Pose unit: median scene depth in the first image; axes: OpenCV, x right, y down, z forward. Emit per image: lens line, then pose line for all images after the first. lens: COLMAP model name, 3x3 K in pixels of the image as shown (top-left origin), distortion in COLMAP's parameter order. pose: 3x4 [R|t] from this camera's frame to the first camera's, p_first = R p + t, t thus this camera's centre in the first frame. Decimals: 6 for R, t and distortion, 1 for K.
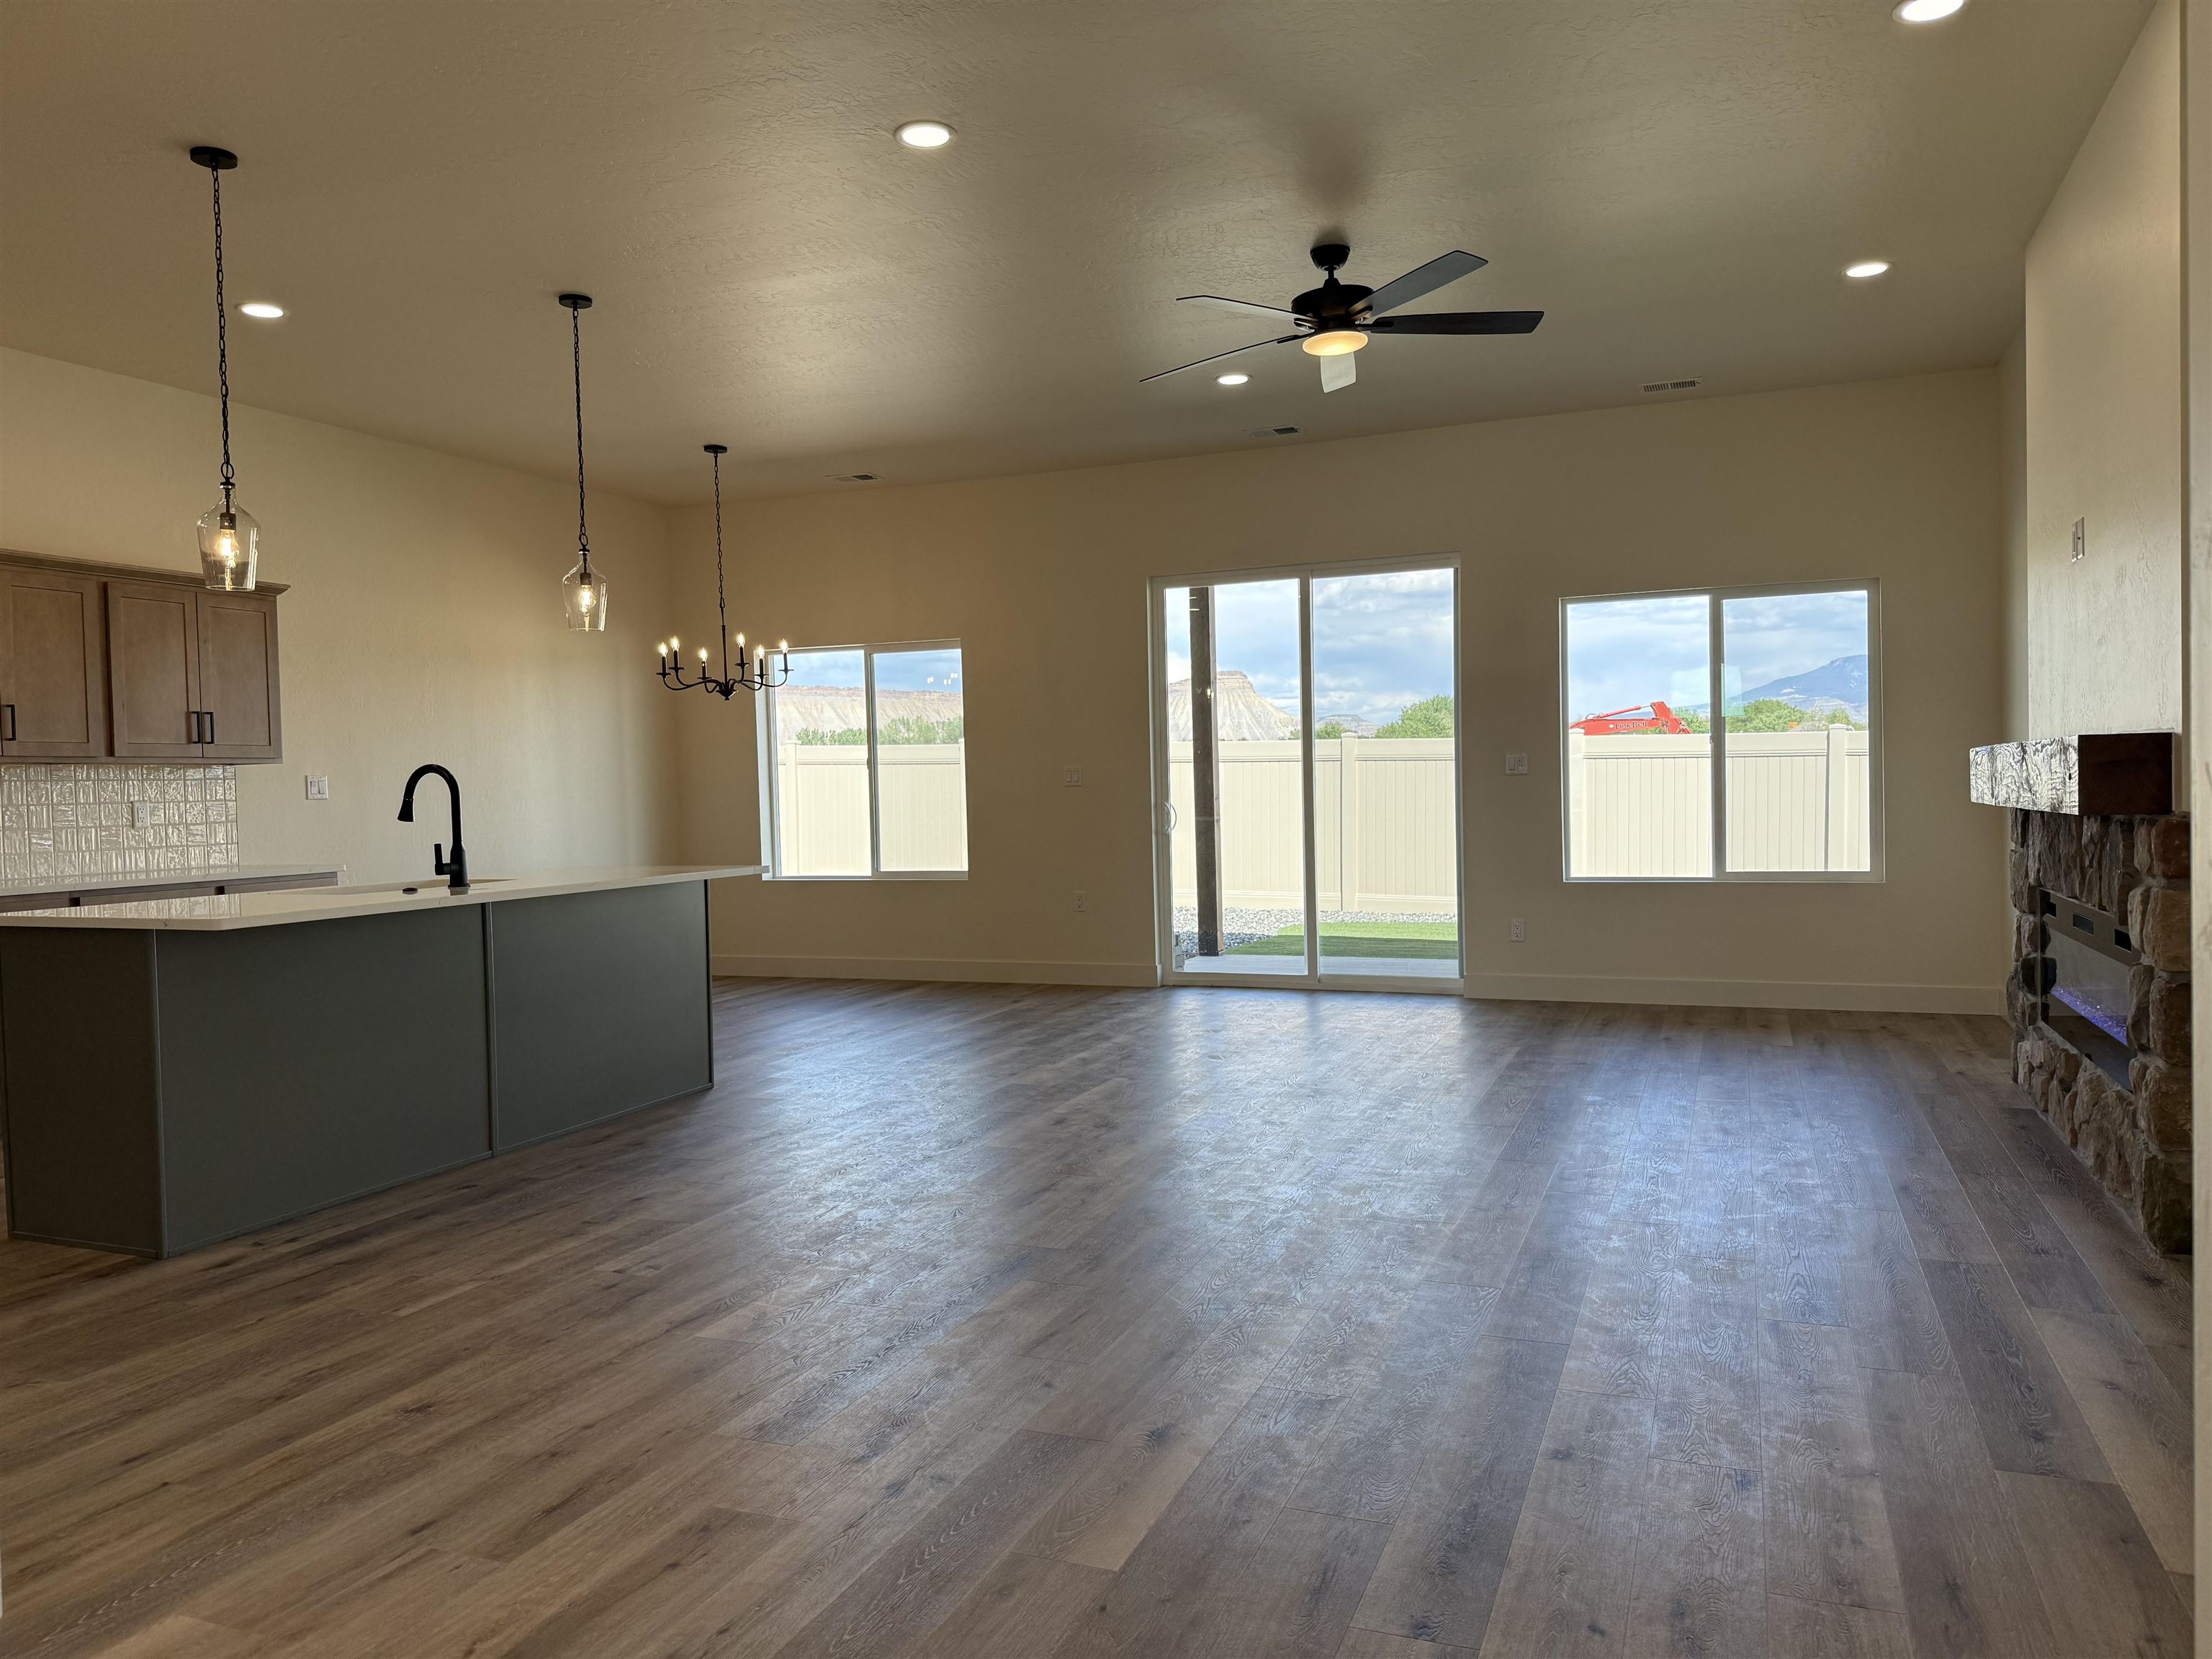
lens RADIAL K [[1550.1, 0, 1110.9], [0, 1550.1, 831.8], [0, 0, 1]] dist [0.083828, -0.119354]
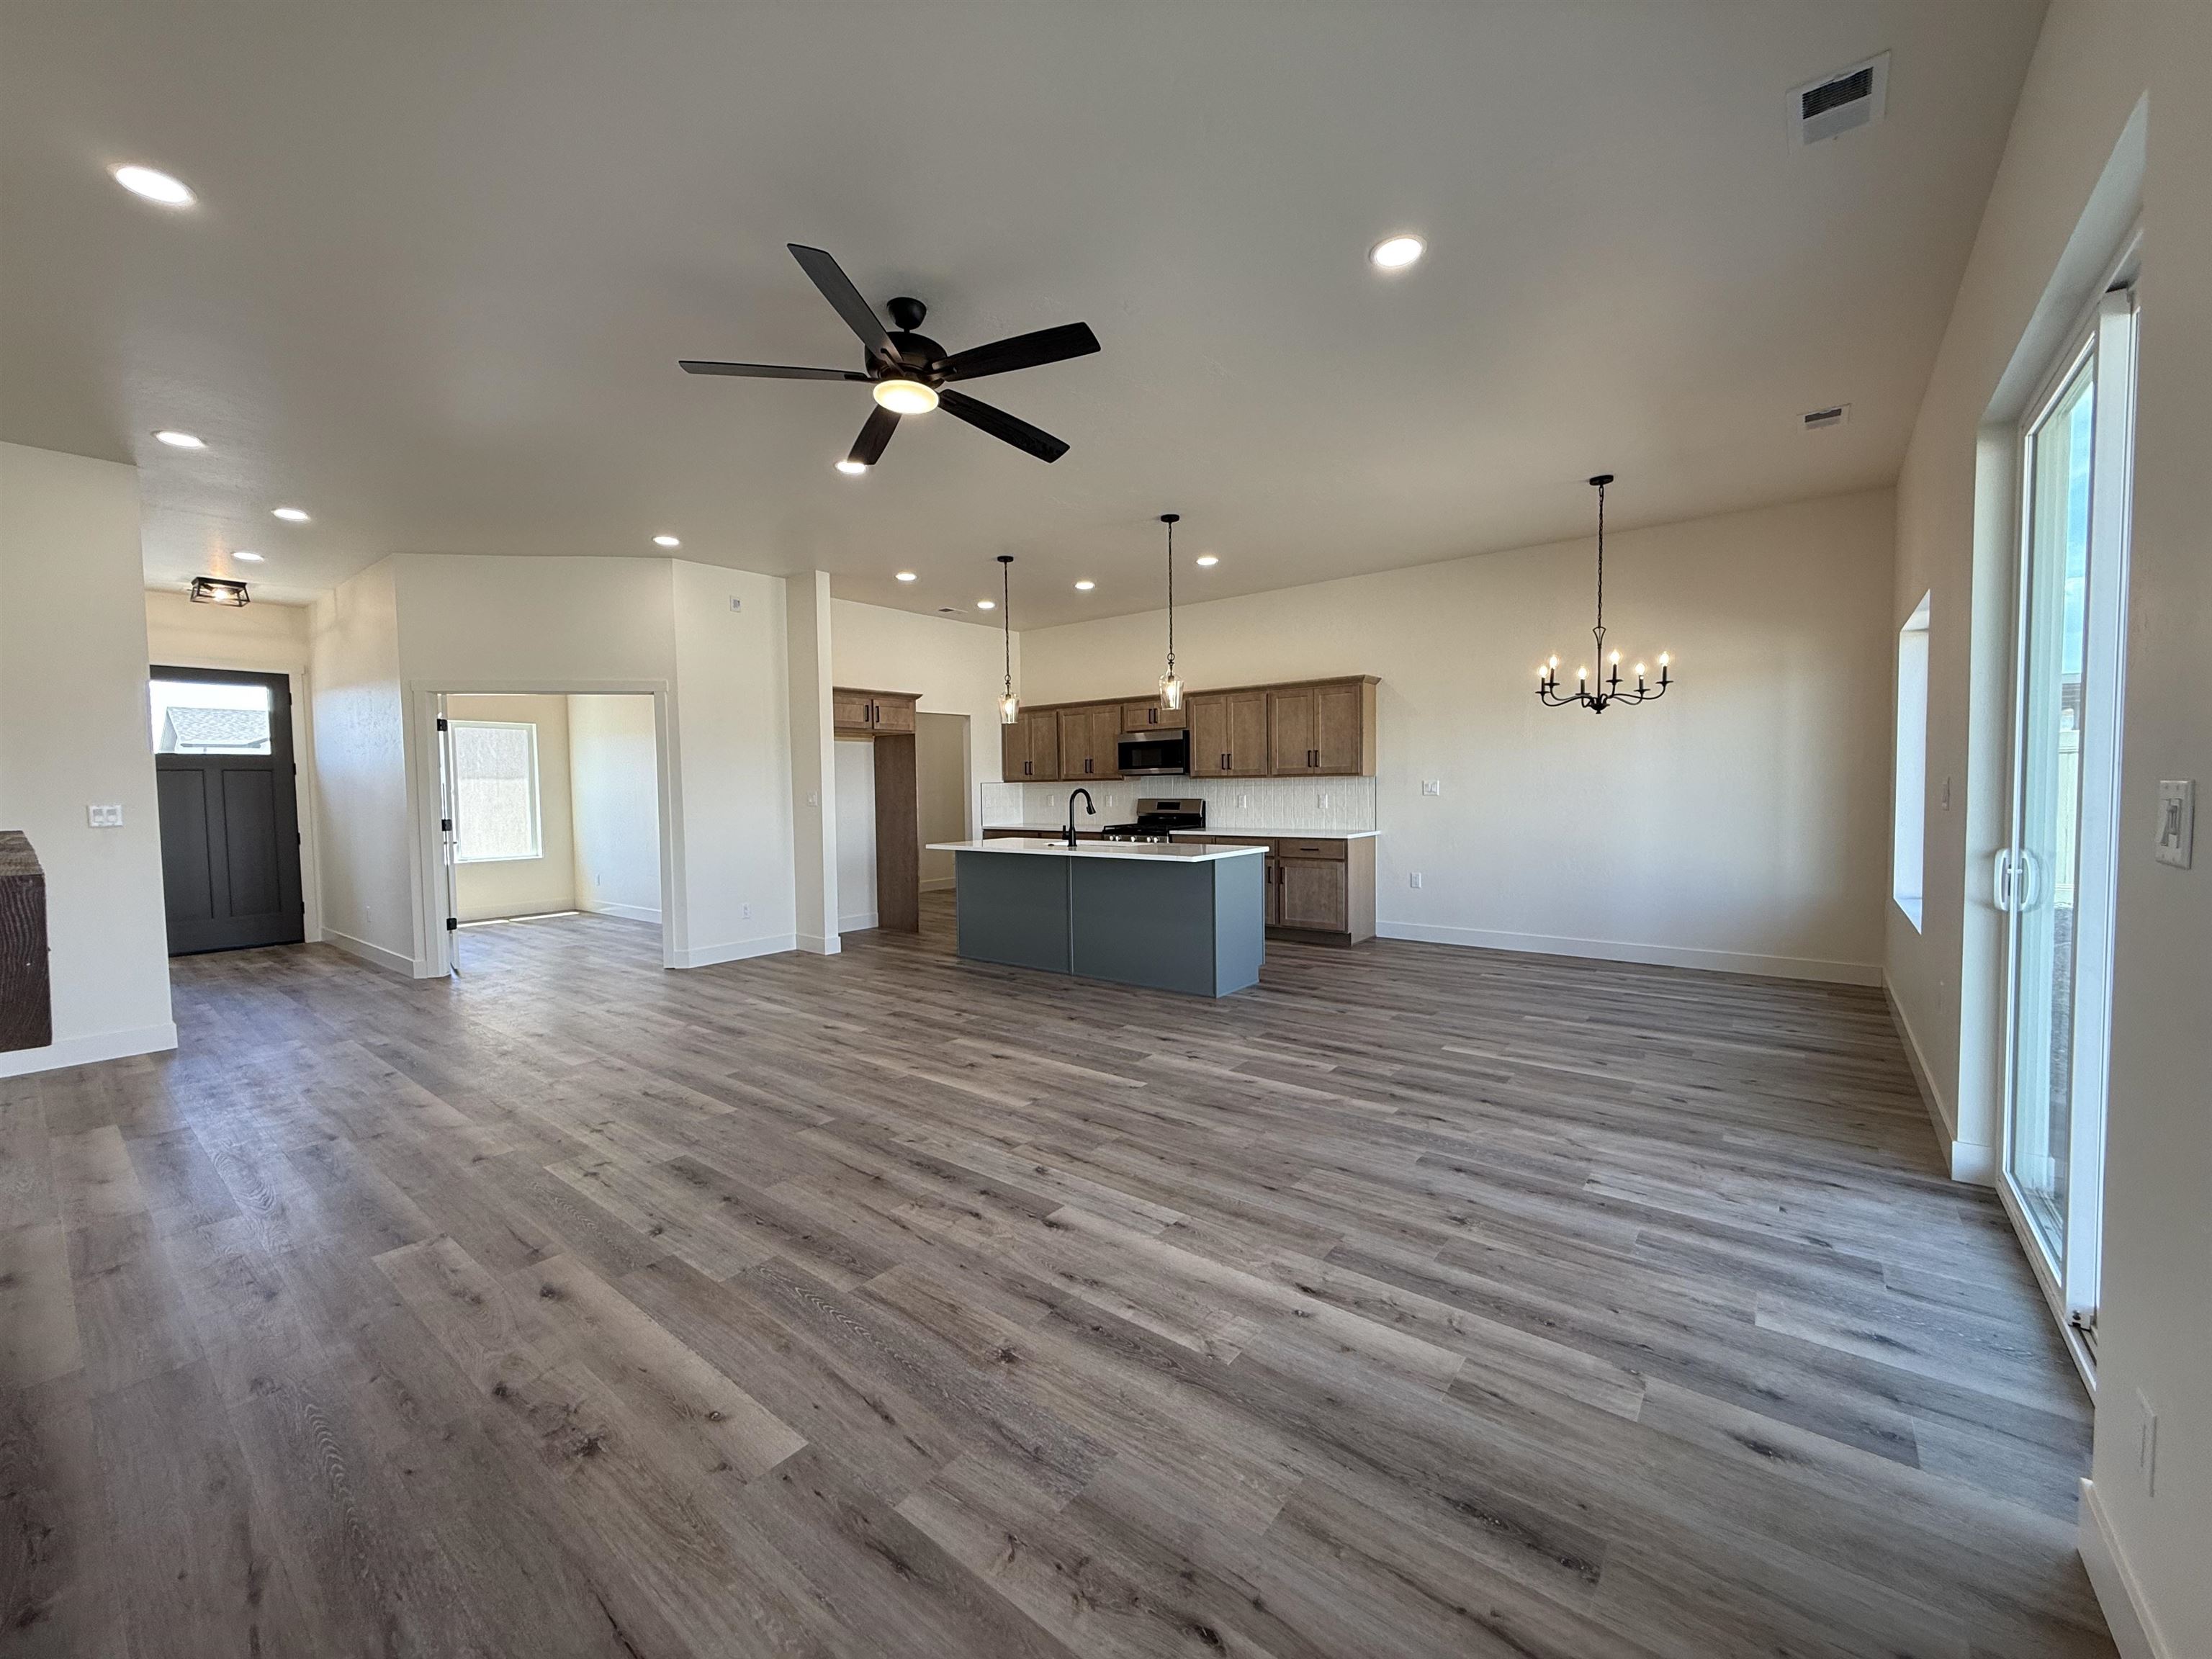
lens RADIAL K [[878.1, 0, 1101.8], [0, 878.1, 832.0], [0, 0, 1]] dist [0.008314, -0.000116]
pose [[-0.286104, 0.081367, -0.954738, 0.577518], [-0.005059, 0.996246, 0.086420, -0.070451], [0.958185, 0.029555, -0.284618, 1.107164]]
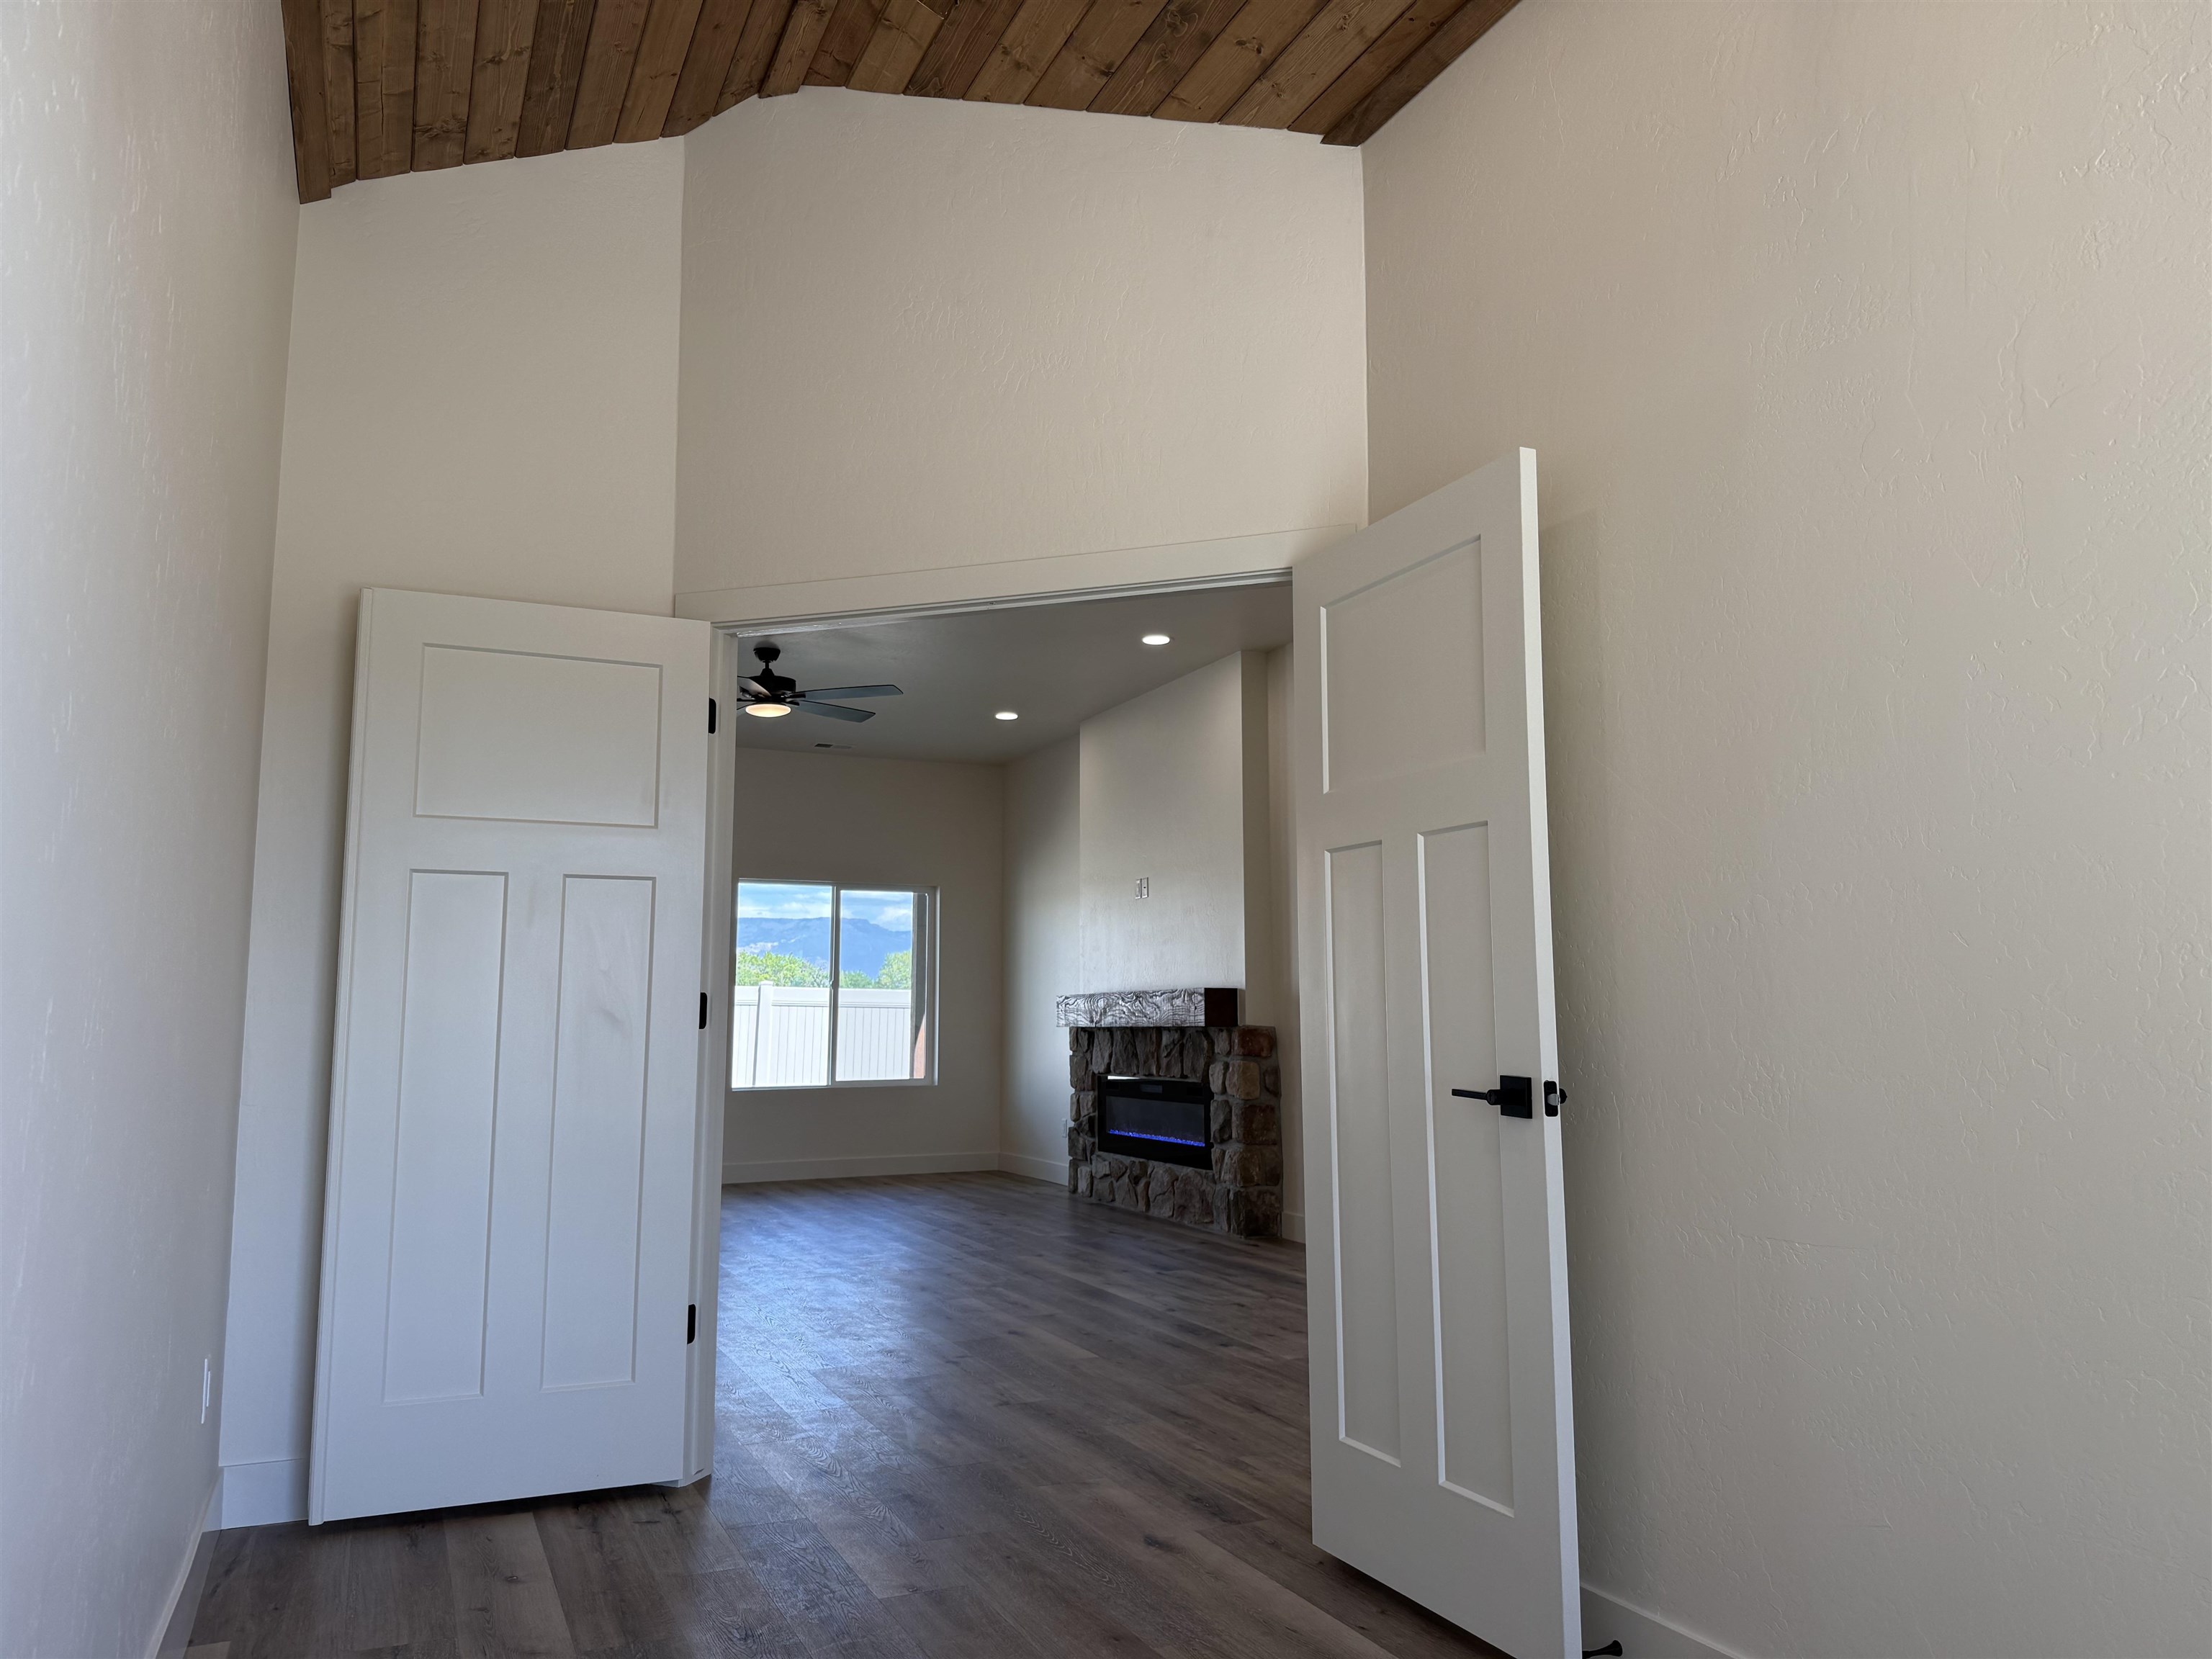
lens RADIAL K [[1578.4, 0, 1100.9], [0, 1578.4, 807.7], [0, 0, 1]] dist [0.221100, -0.000173]
pose [[0.692386, 0.119801, 0.711512, -0.612888], [0.006647, 0.985018, -0.172321, 0.039929], [-0.721497, 0.124042, 0.681217, -0.227113]]
